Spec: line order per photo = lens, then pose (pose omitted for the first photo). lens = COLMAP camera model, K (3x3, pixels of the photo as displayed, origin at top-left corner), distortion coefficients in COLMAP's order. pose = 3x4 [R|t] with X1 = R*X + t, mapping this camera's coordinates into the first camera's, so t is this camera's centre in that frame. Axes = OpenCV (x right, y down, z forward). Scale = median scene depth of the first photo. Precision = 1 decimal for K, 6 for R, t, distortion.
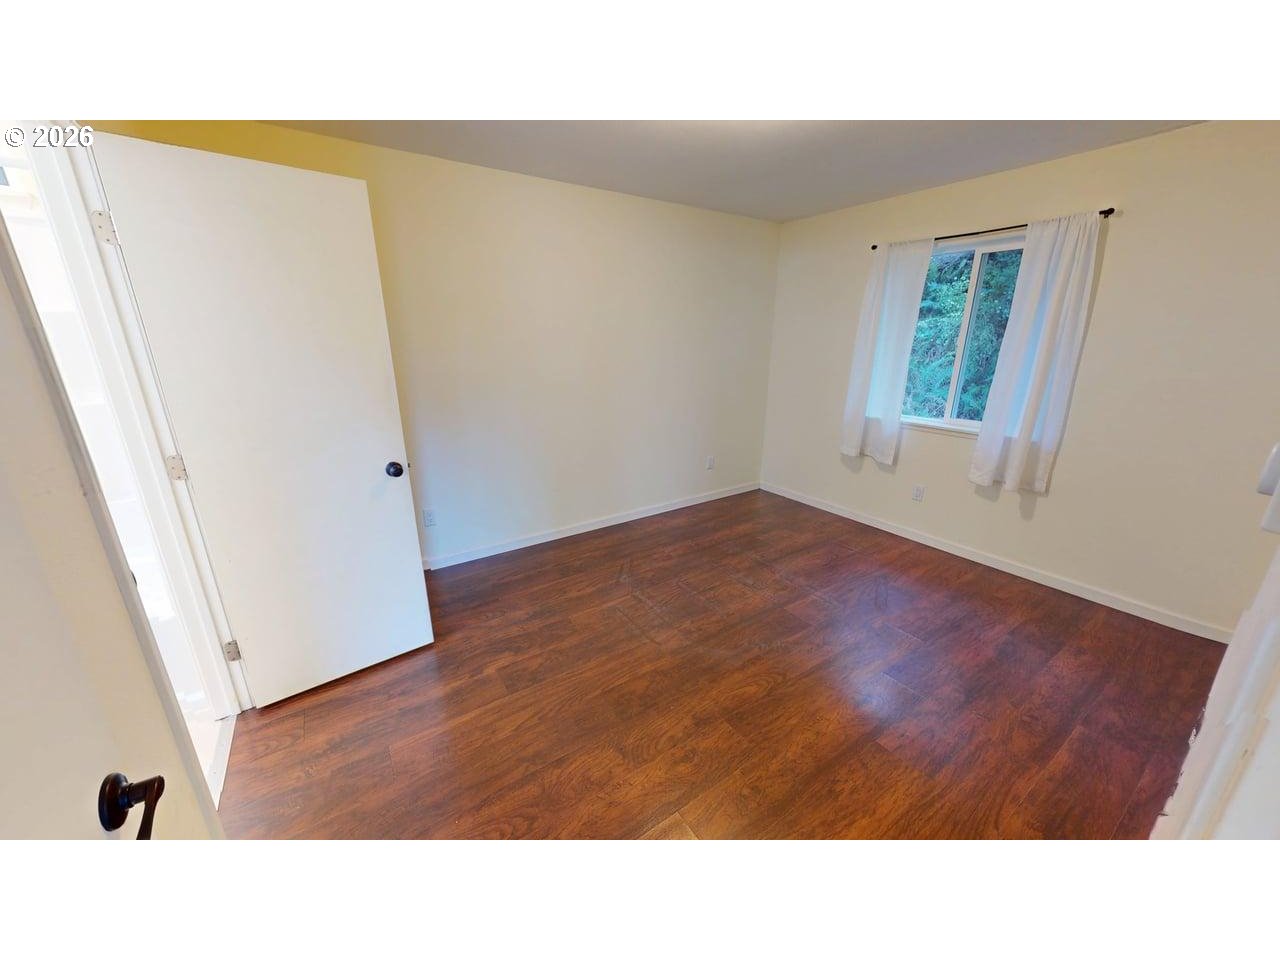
lens RADIAL K [[466.6, 0, 640.7], [0, 466.6, 479.9], [0, 0, 1]] dist [-0.000639, 0.000006]
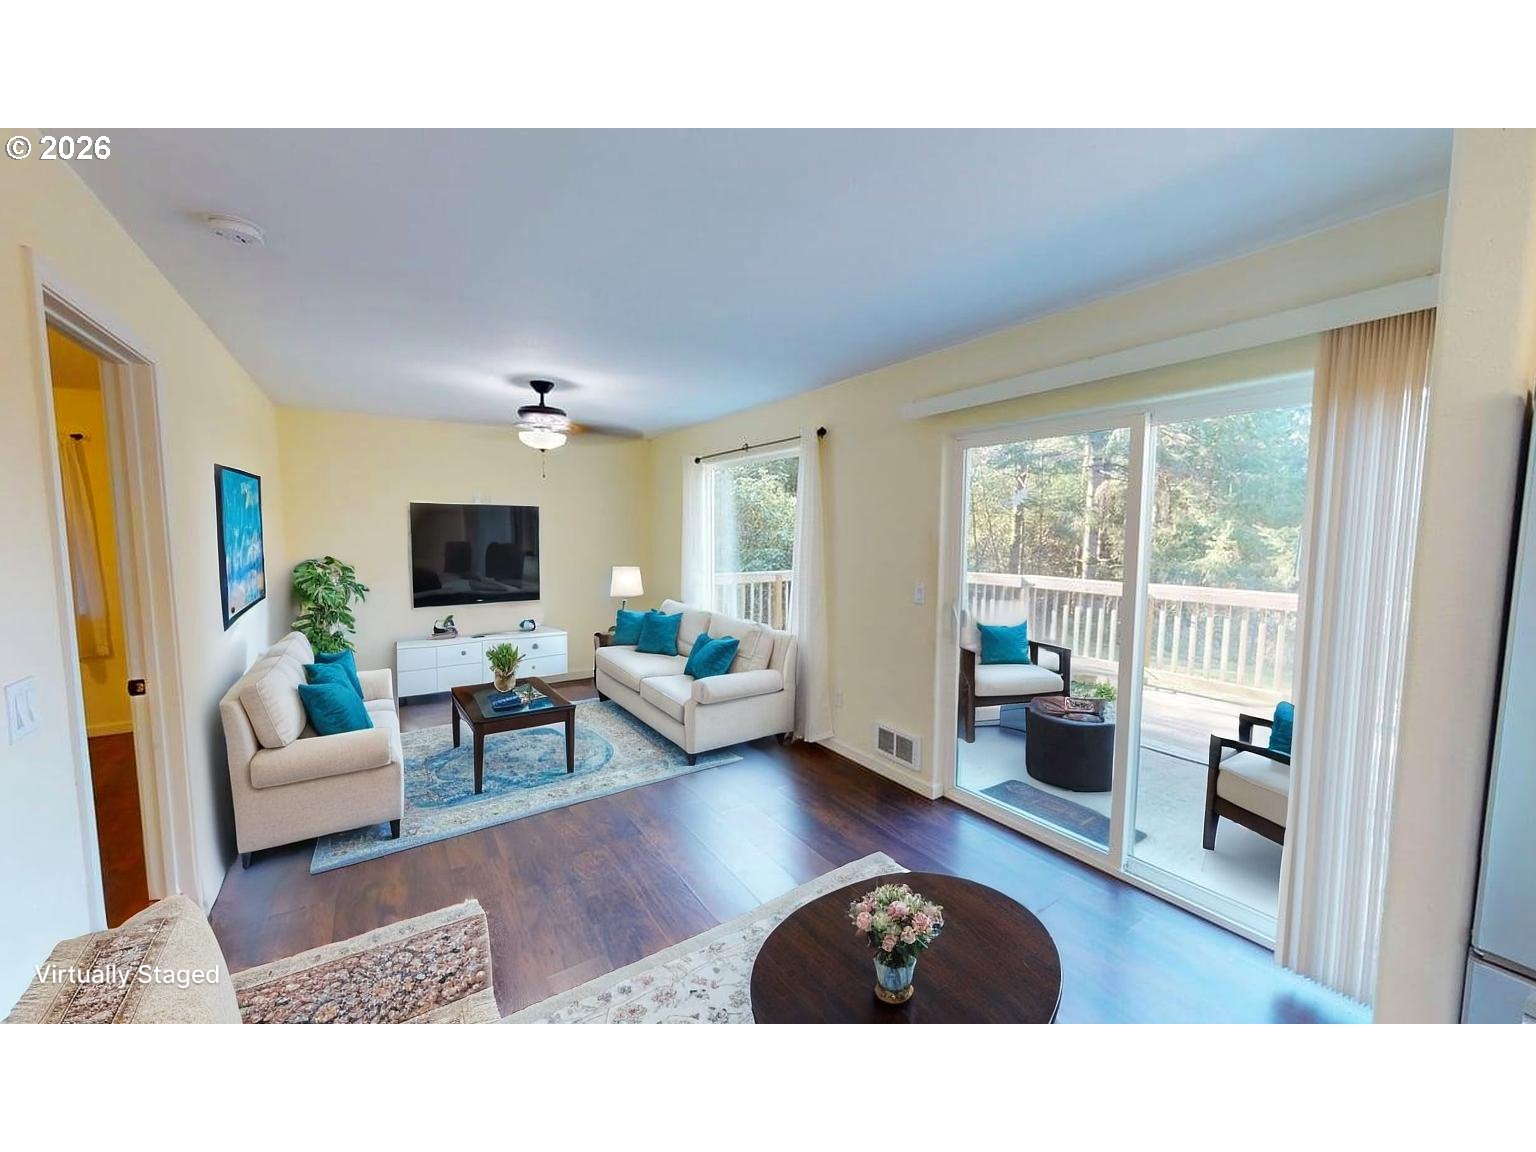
lens RADIAL K [[589.4, 0, 766.0], [0, 589.4, 579.7], [0, 0, 1]] dist [-0.001503, 0.000017]
pose [[-0.005447, -0.089836, 0.995942, -0.642007], [0.297408, 0.950743, 0.087386, 0.221366], [-0.954735, 0.296677, 0.021539, -0.710674]]
